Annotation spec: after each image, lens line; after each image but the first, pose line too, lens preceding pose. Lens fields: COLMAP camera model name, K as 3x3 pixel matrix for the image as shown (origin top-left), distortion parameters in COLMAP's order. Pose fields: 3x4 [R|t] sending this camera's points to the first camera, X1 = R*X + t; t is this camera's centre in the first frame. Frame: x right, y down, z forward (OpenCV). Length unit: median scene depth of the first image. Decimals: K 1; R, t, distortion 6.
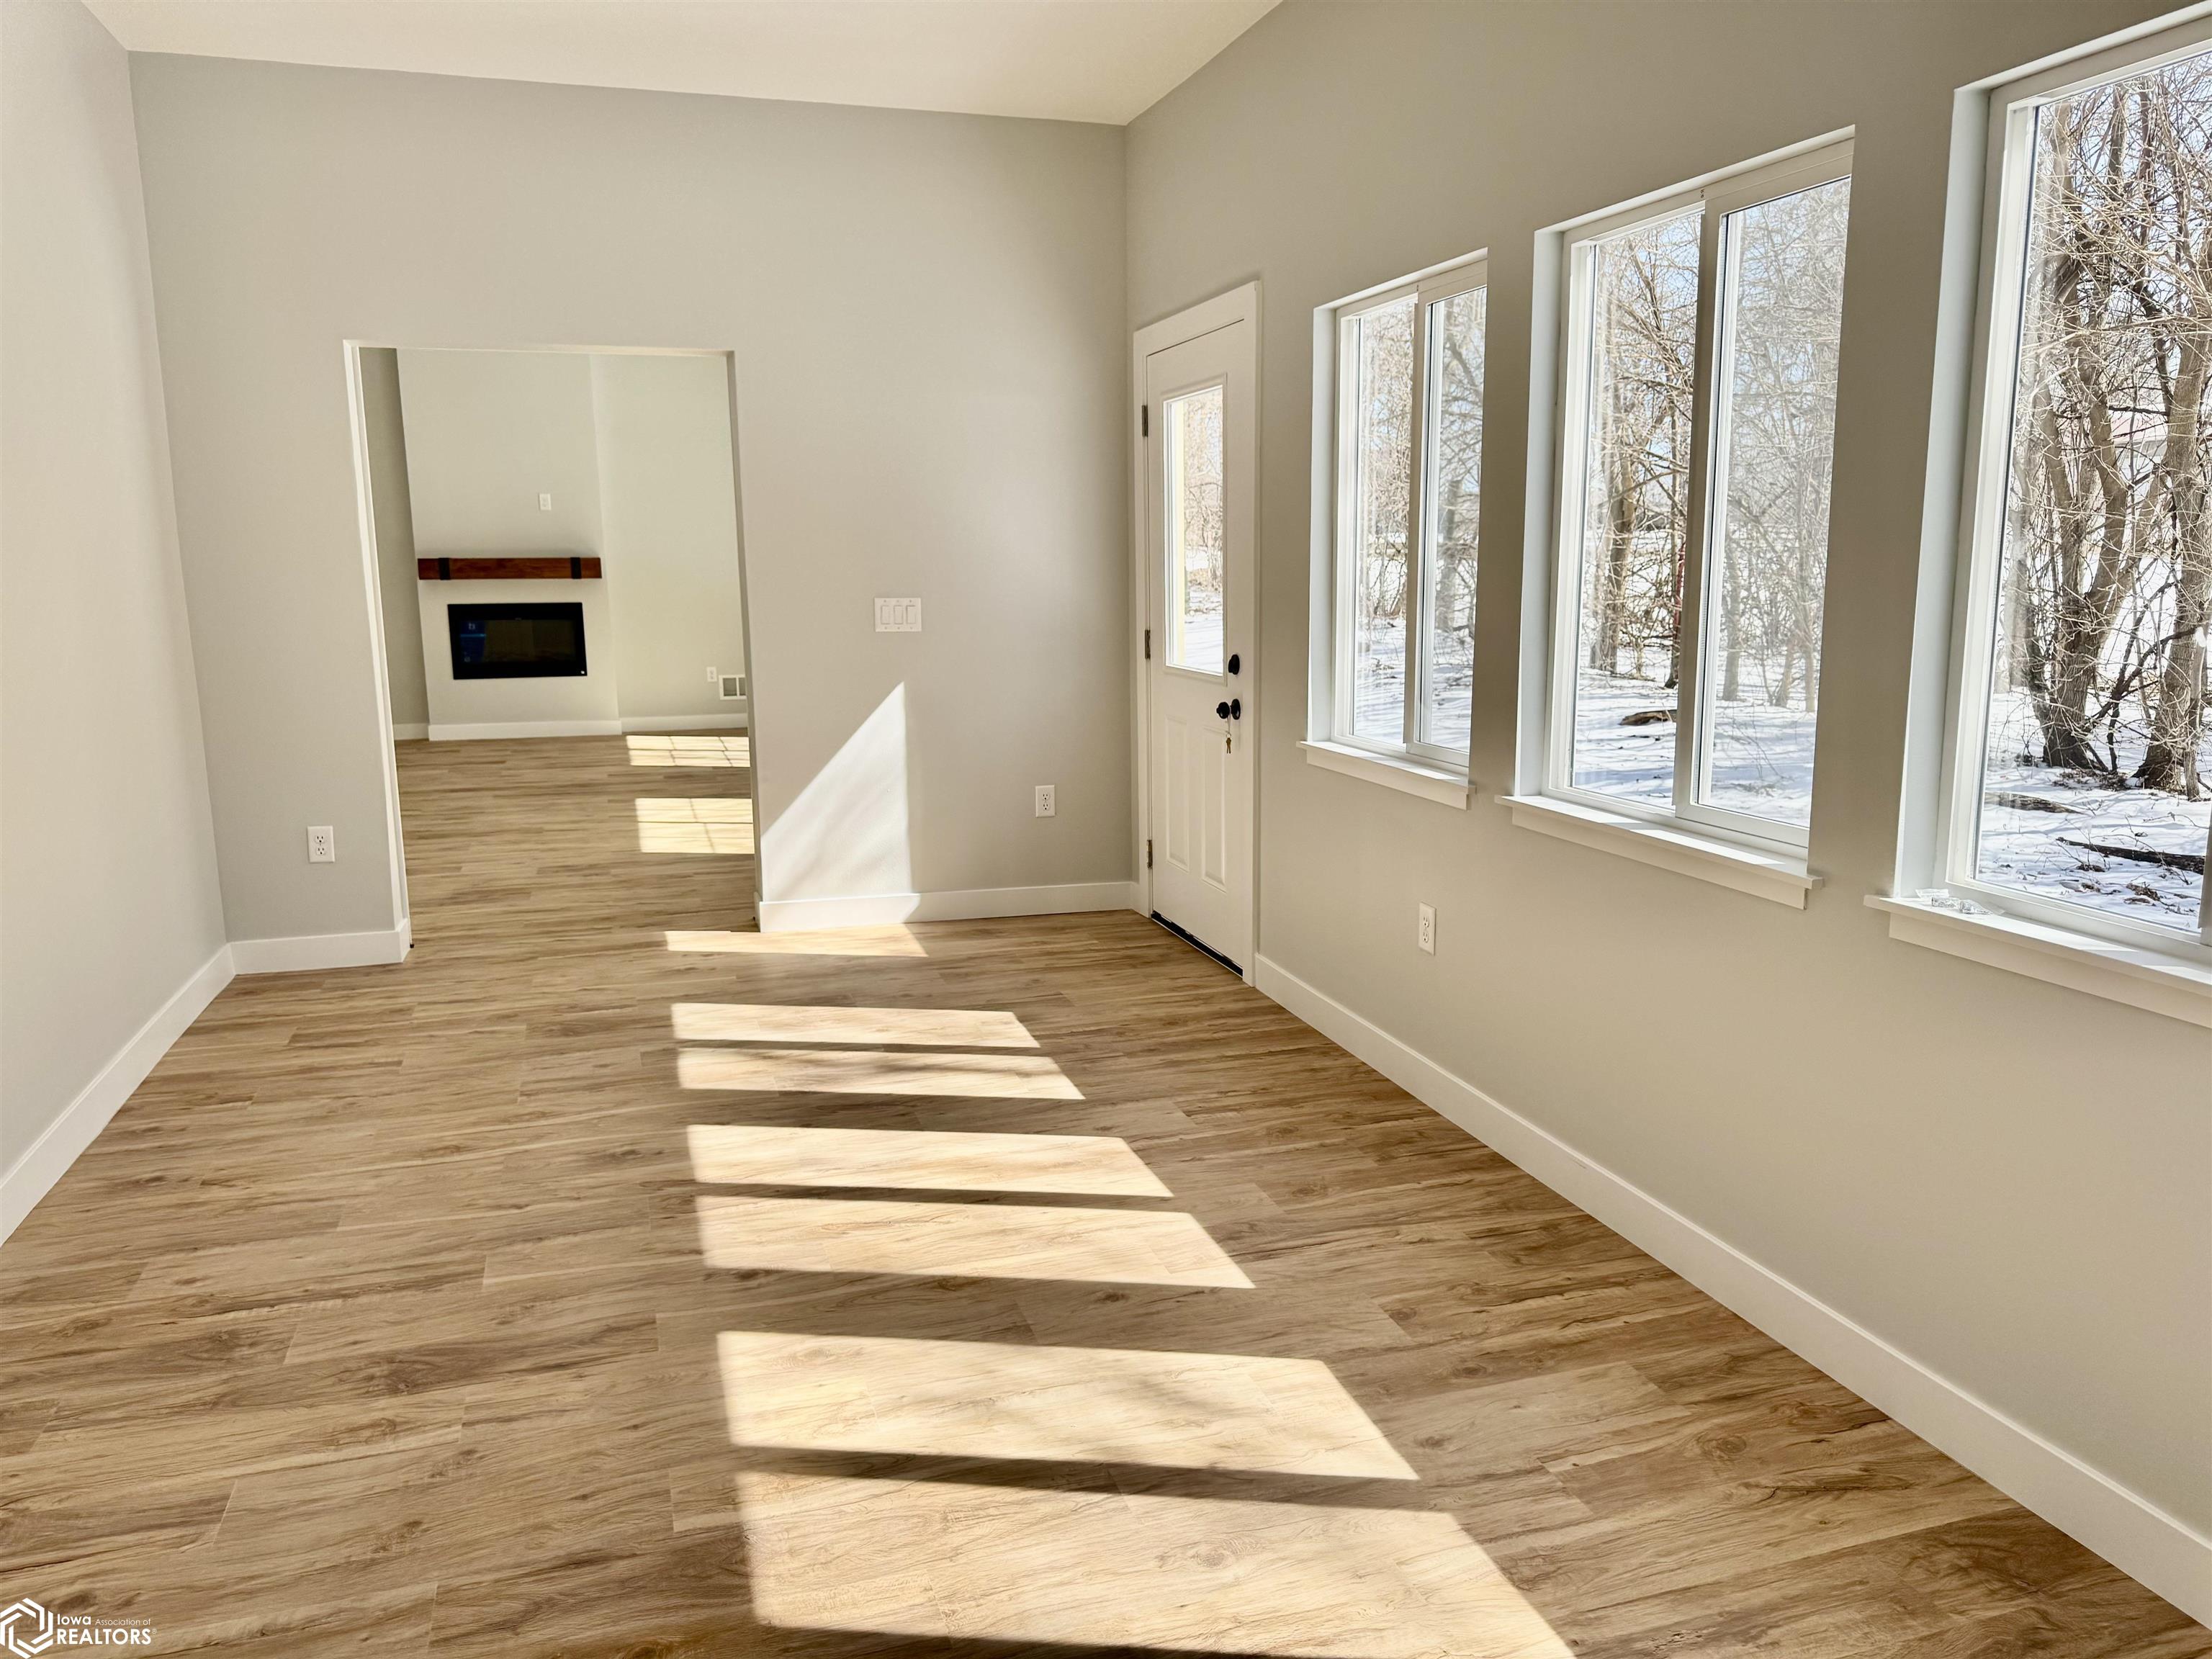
lens RADIAL K [[1550.6, 0, 1110.5], [0, 1550.6, 821.7], [0, 0, 1]] dist [0.096768, -0.145091]
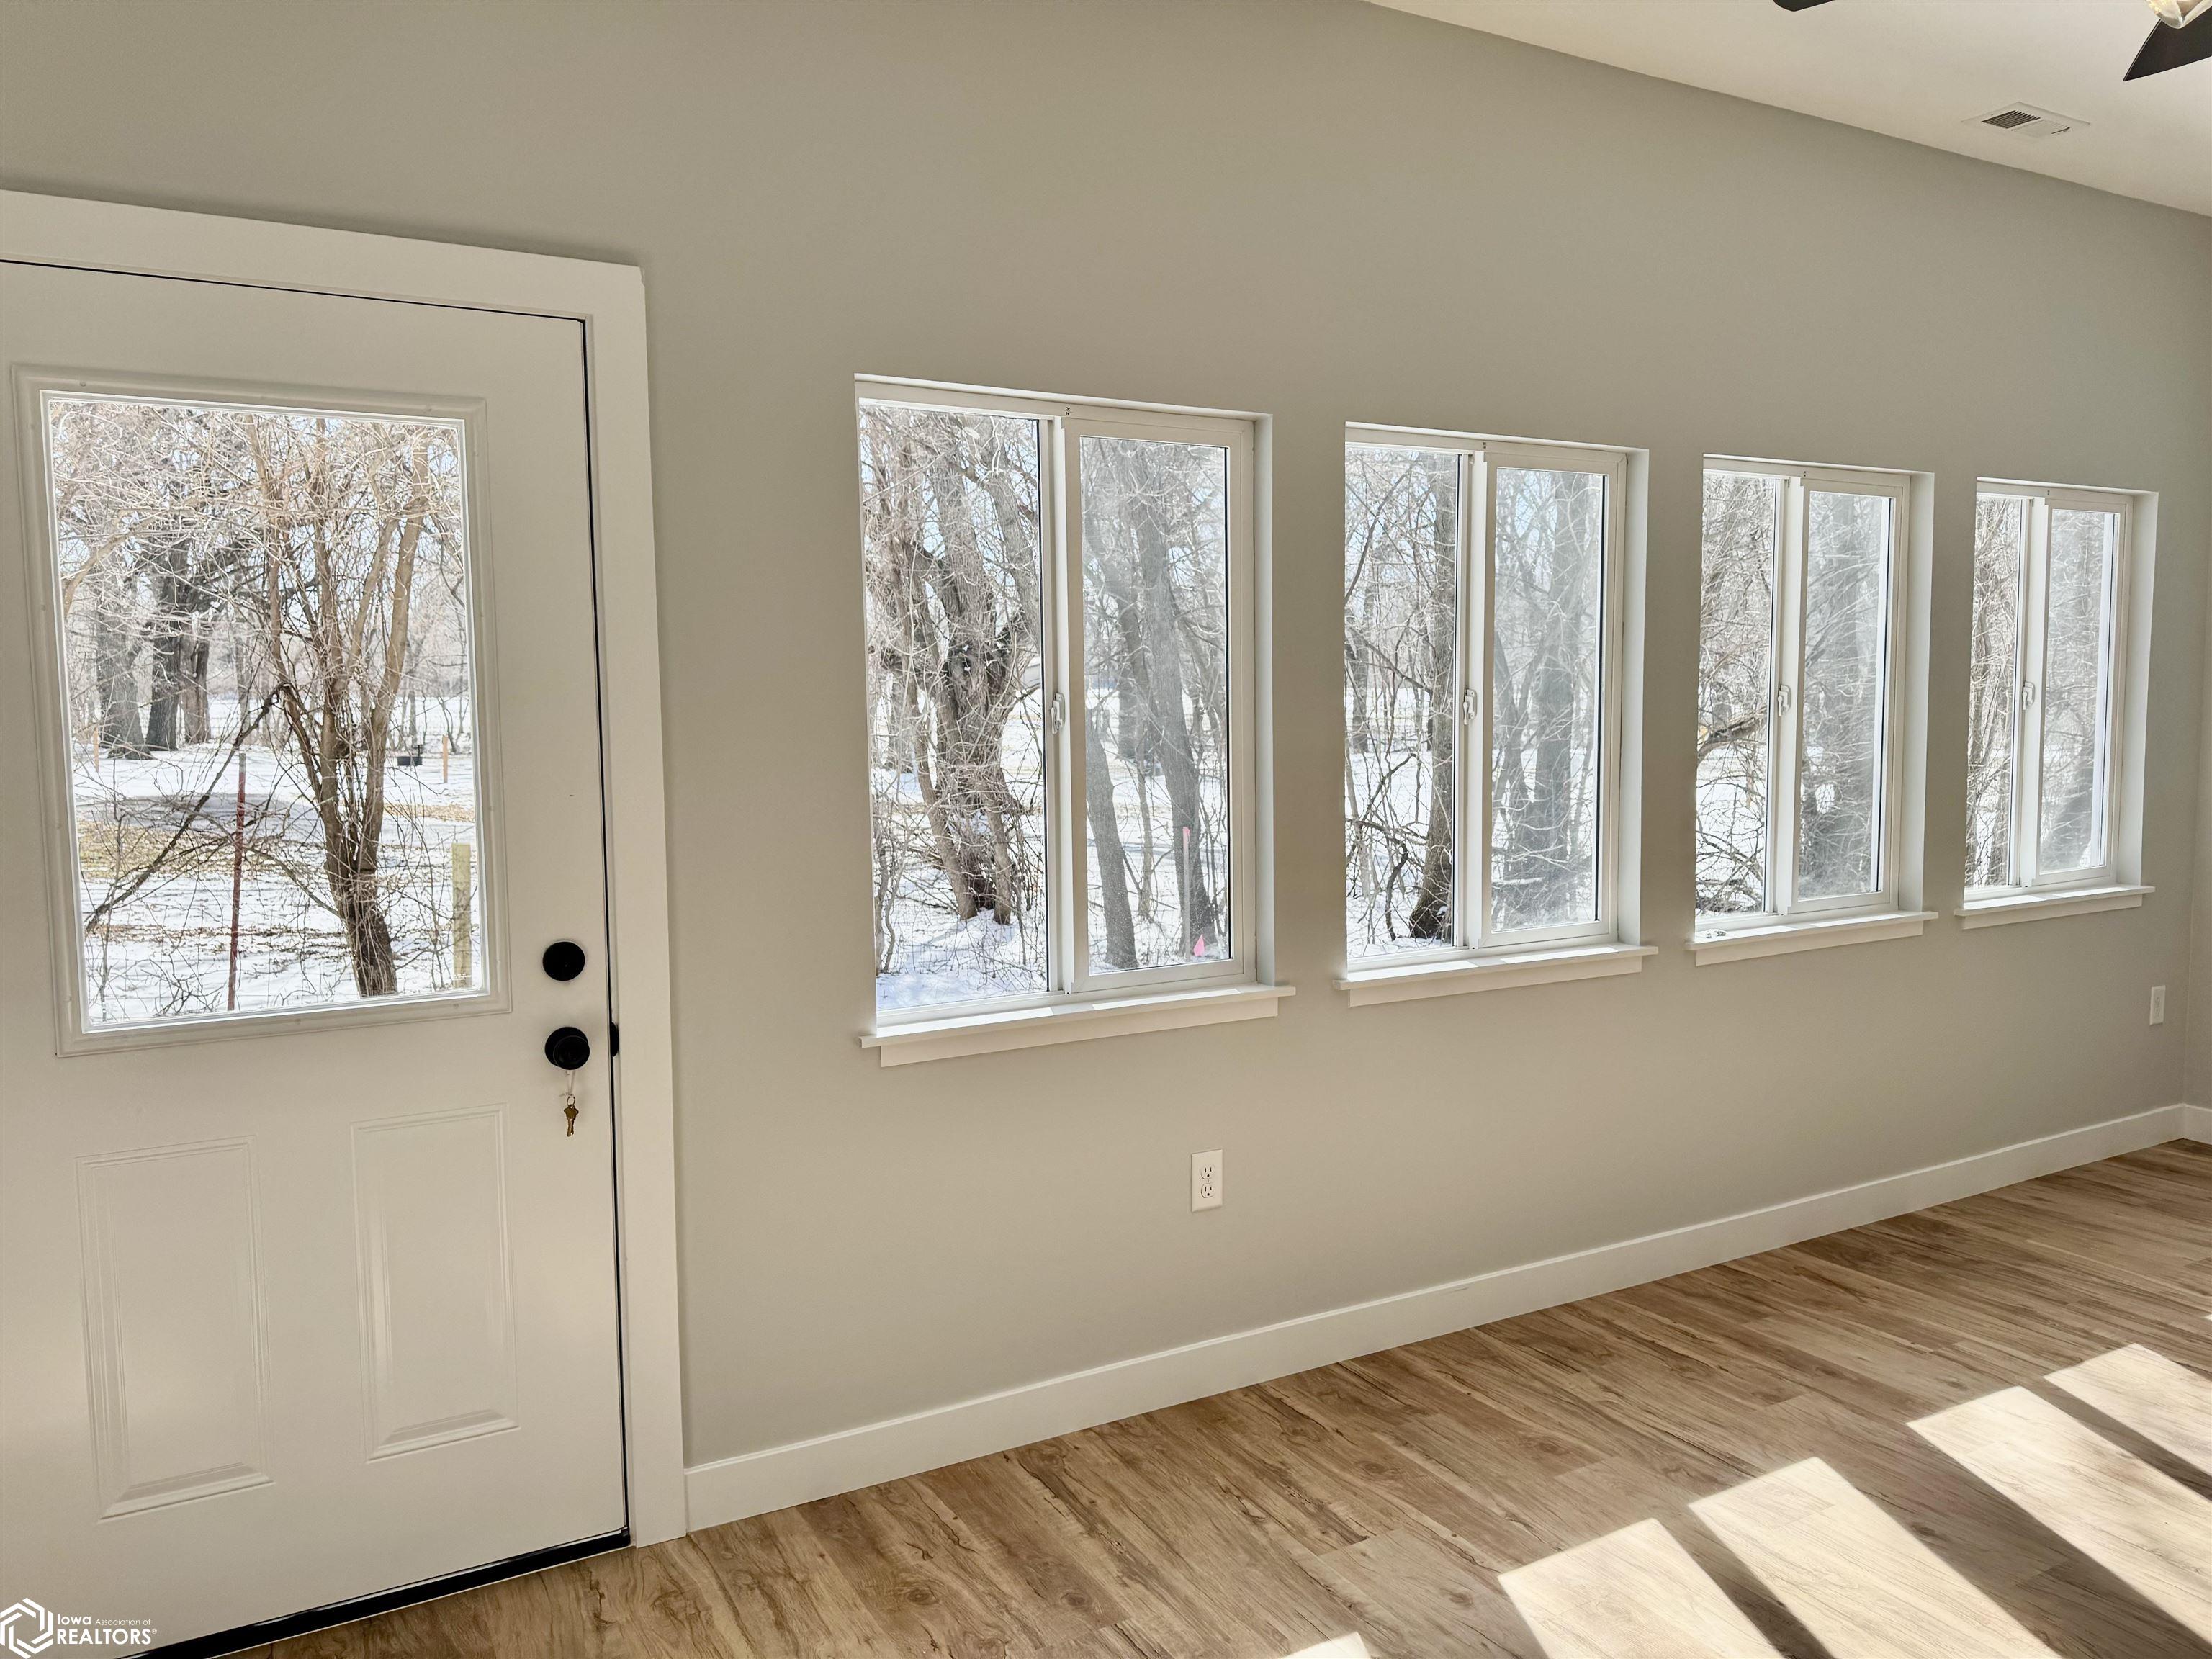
lens RADIAL K [[1561.4, 0, 1109.3], [0, 1561.4, 835.0], [0, 0, 1]] dist [0.053850, -0.058313]
pose [[-0.202395, -0.058681, 0.977544, -0.658579], [0.186303, 0.977666, 0.097261, -0.225974], [-0.961420, 0.201804, -0.186942, 1.320809]]
